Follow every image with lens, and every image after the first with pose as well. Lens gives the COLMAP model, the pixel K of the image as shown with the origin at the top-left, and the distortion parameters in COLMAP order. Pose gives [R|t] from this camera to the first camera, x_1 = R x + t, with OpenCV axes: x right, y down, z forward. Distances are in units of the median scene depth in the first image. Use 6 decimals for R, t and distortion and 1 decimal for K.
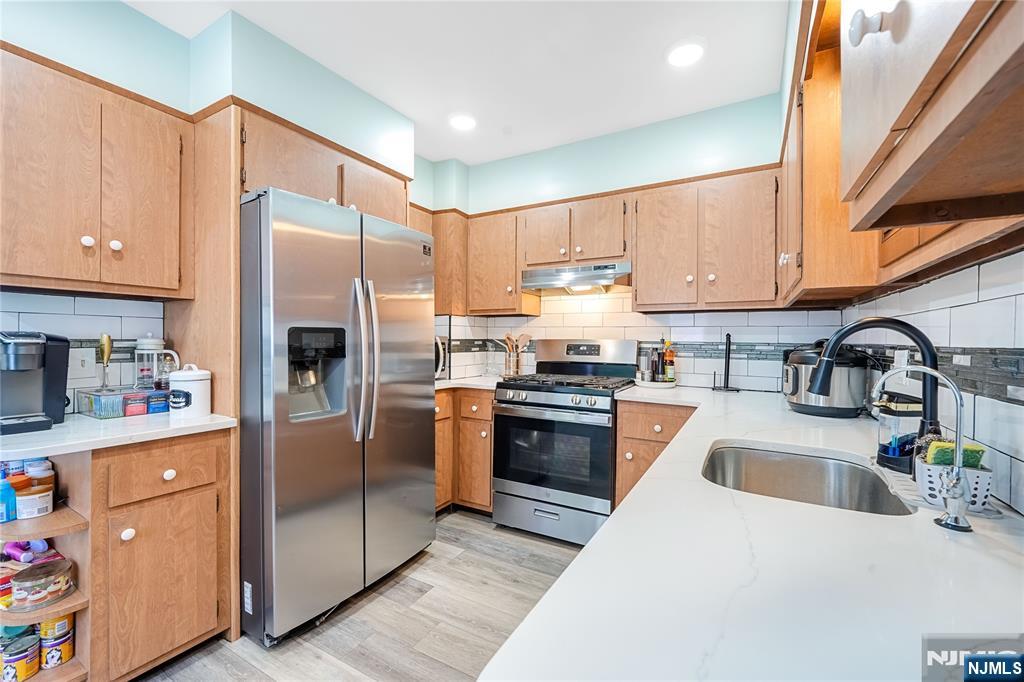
lens RADIAL K [[425.4, 0, 514.4], [0, 425.4, 338.9], [0, 0, 1]] dist [0.001452, 0.000570]
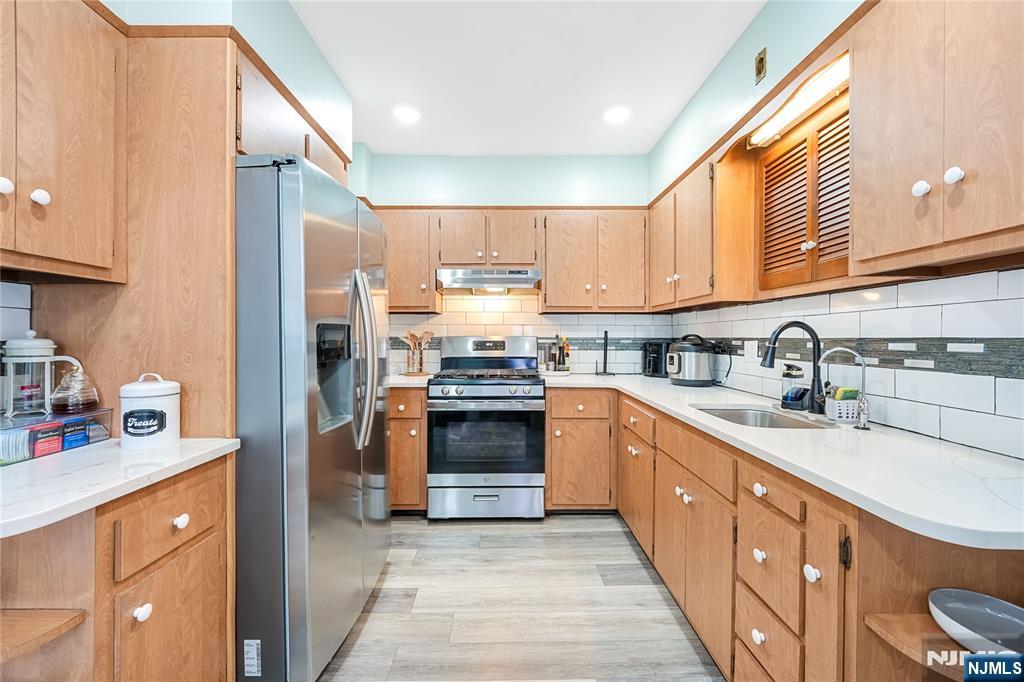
lens RADIAL K [[421.5, 0, 512.0], [0, 421.5, 341.0], [0, 0, 1]] dist [-0.000657, 0.000331]
pose [[0.860977, -0.013258, 0.508471, -0.443041], [0.007485, 0.999882, 0.013397, -0.000963], [-0.508588, -0.007729, 0.860975, 0.049426]]
